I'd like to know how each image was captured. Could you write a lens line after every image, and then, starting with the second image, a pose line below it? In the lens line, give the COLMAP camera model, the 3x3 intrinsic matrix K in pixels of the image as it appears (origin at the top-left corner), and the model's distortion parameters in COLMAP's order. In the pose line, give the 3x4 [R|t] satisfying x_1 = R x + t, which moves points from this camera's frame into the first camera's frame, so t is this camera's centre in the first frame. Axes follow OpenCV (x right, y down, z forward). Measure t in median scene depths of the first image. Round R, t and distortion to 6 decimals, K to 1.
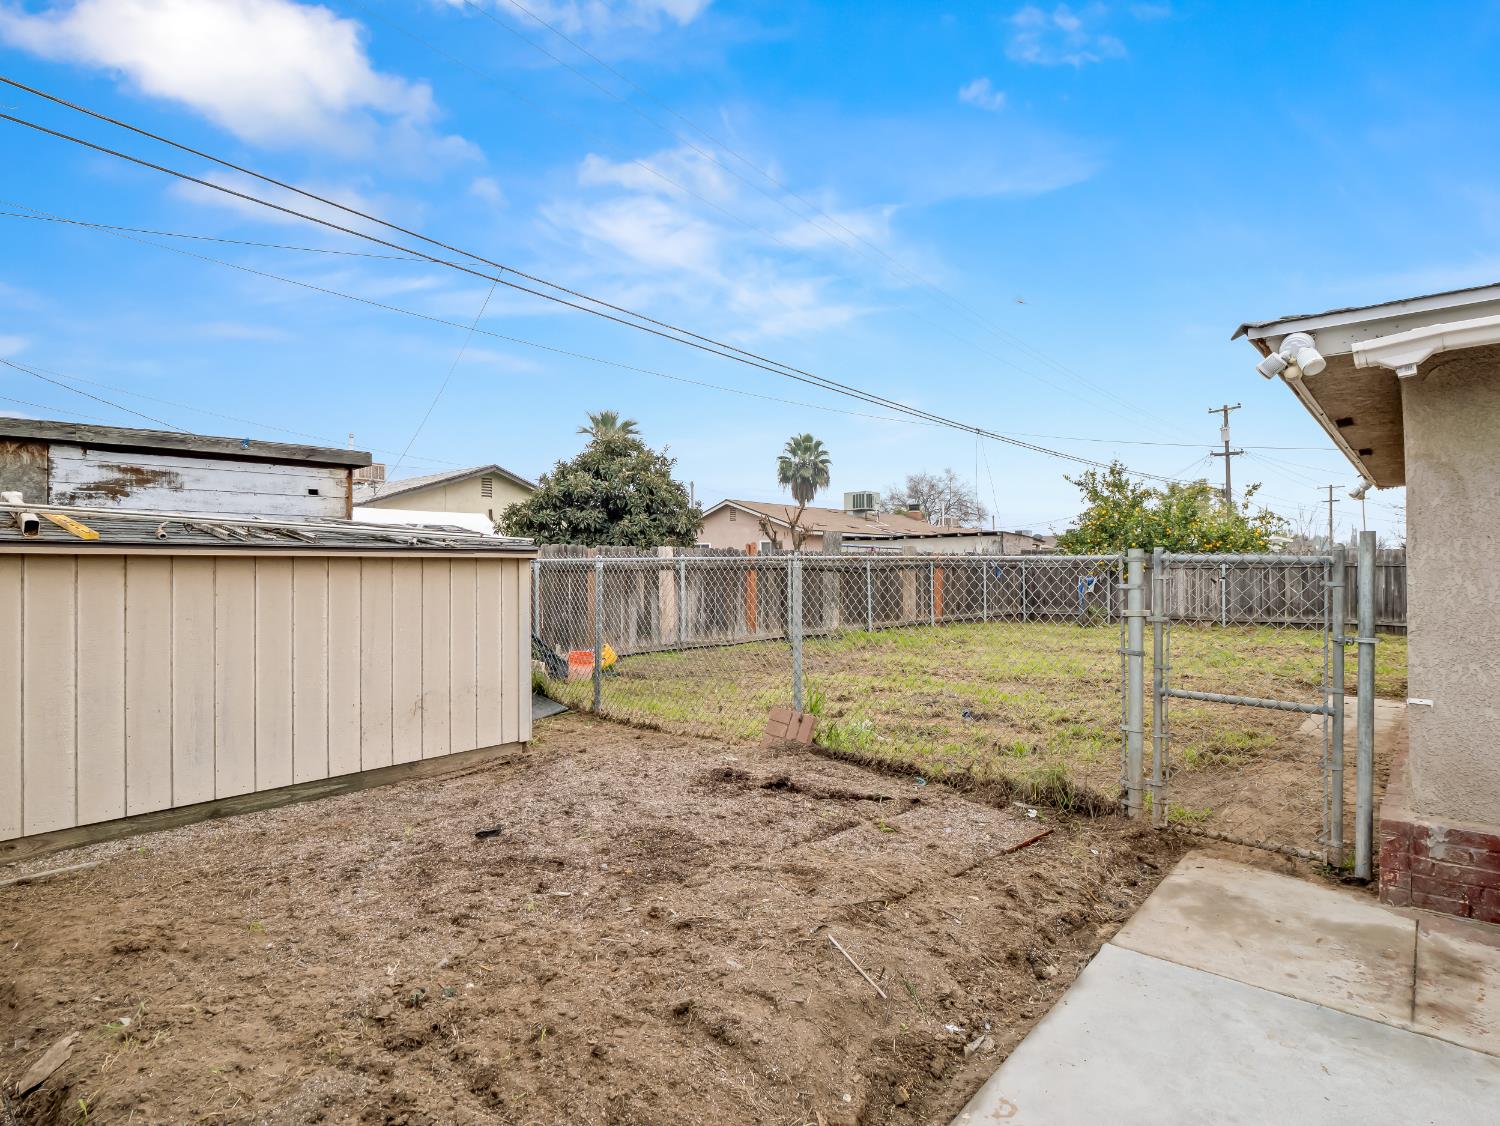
lens RADIAL K [[782.5, 0, 752.2], [0, 782.5, 562.5], [0, 0, 1]] dist [0.005555, -0.001677]
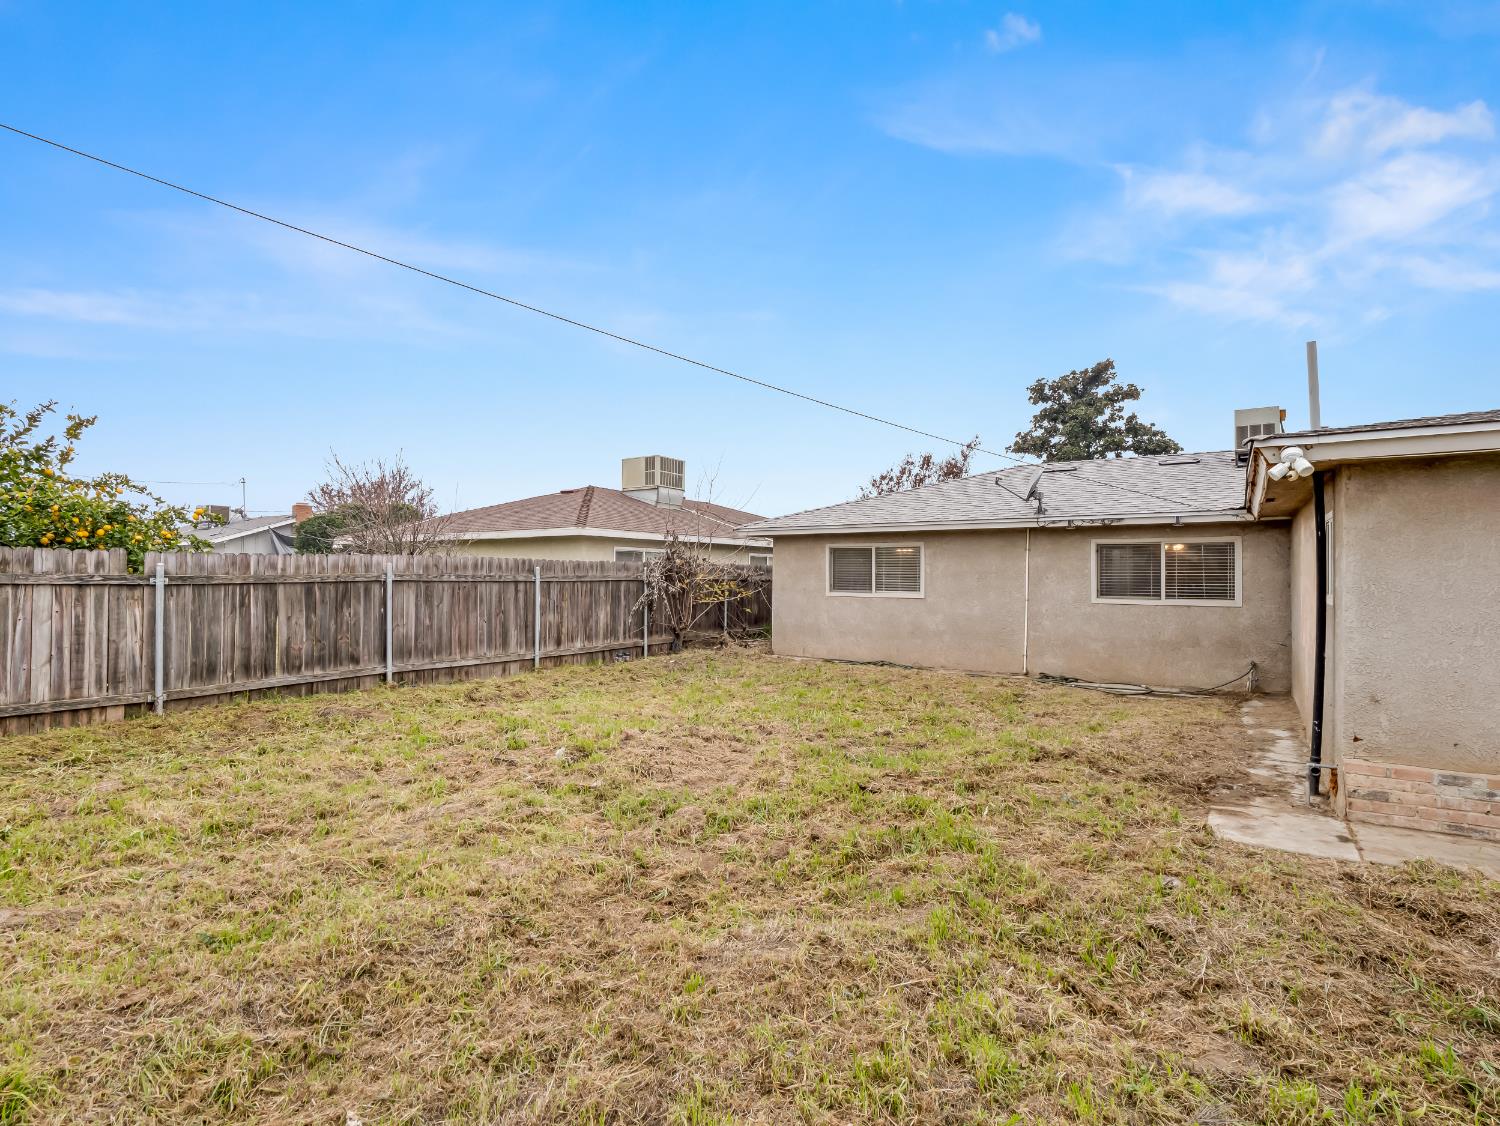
lens RADIAL K [[726.0, 0, 750.1], [0, 726.0, 564.9], [0, 0, 1]] dist [-0.011015, -0.002475]
pose [[-0.055607, 0.013696, 0.998359, 0.166053], [-0.018548, 0.999719, -0.014748, -0.004206], [-0.998280, -0.019337, -0.055338, 0.677784]]
